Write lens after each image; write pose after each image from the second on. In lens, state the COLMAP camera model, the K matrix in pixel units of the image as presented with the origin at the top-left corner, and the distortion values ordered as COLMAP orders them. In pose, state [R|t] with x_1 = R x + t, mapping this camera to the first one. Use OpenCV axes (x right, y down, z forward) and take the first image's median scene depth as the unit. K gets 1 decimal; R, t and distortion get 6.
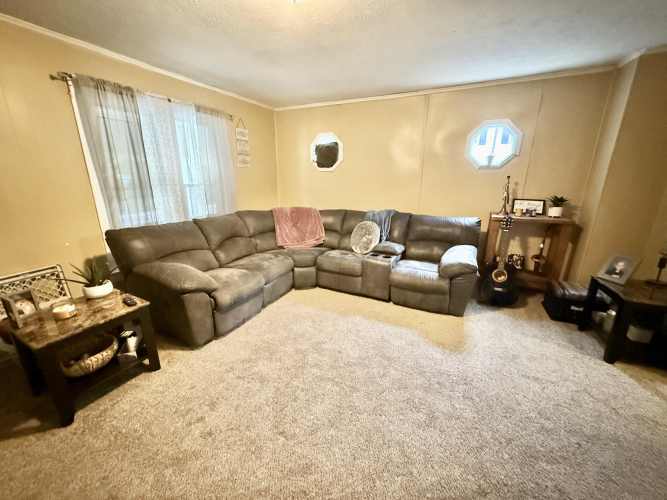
lens RADIAL K [[268.9, 0, 328.4], [0, 268.9, 249.7], [0, 0, 1]] dist [0.001370, -0.000265]
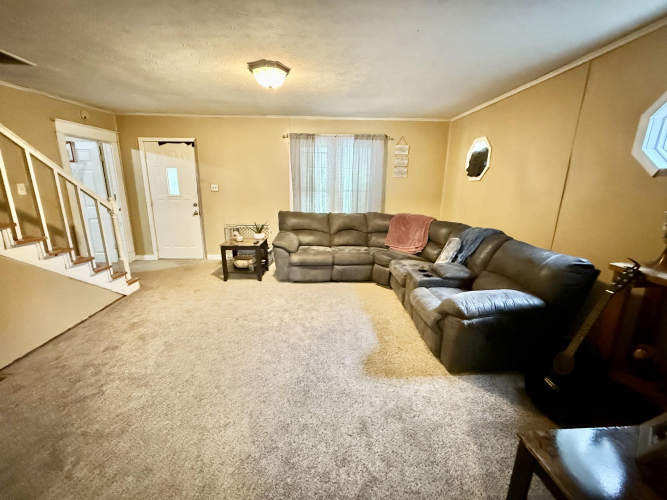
lens RADIAL K [[268.9, 0, 326.6], [0, 268.9, 245.9], [0, 0, 1]] dist [0.001370, -0.000265]
pose [[0.481485, 0.209513, -0.851045, 0.748108], [-0.245362, 0.964404, 0.098605, -0.070015], [0.841410, 0.161337, 0.515752, 0.219716]]
